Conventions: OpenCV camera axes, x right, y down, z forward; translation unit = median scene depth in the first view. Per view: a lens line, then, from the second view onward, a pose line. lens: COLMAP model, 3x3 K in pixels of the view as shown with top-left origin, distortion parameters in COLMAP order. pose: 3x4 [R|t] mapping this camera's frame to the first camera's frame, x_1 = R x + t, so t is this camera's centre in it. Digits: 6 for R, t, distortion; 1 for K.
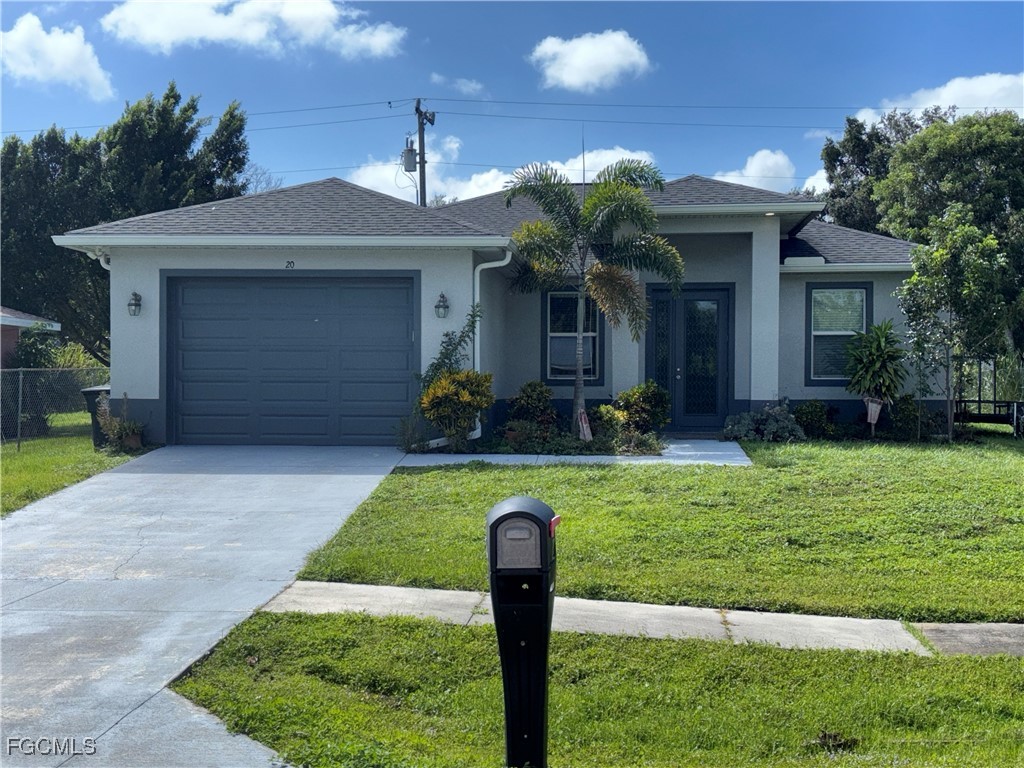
lens RADIAL K [[1236.1, 0, 510.5], [0, 1236.1, 384.2], [0, 0, 1]] dist [0.030497, 0.000000]
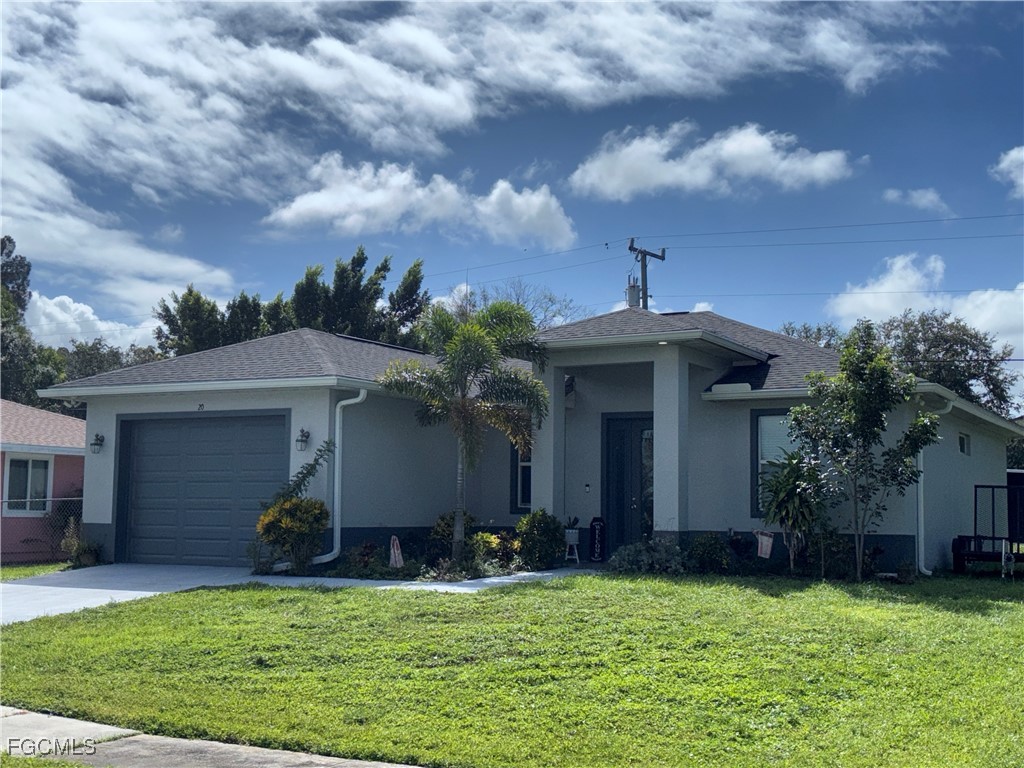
lens RADIAL K [[1236.1, 0, 507.7], [0, 1236.1, 380.6], [0, 0, 1]] dist [0.030497, 0.000000]
pose [[0.920789, -0.033538, -0.388618, 0.483738], [-0.008333, 0.994378, -0.105560, -0.001386], [0.389973, 0.100437, 0.915332, 0.046477]]
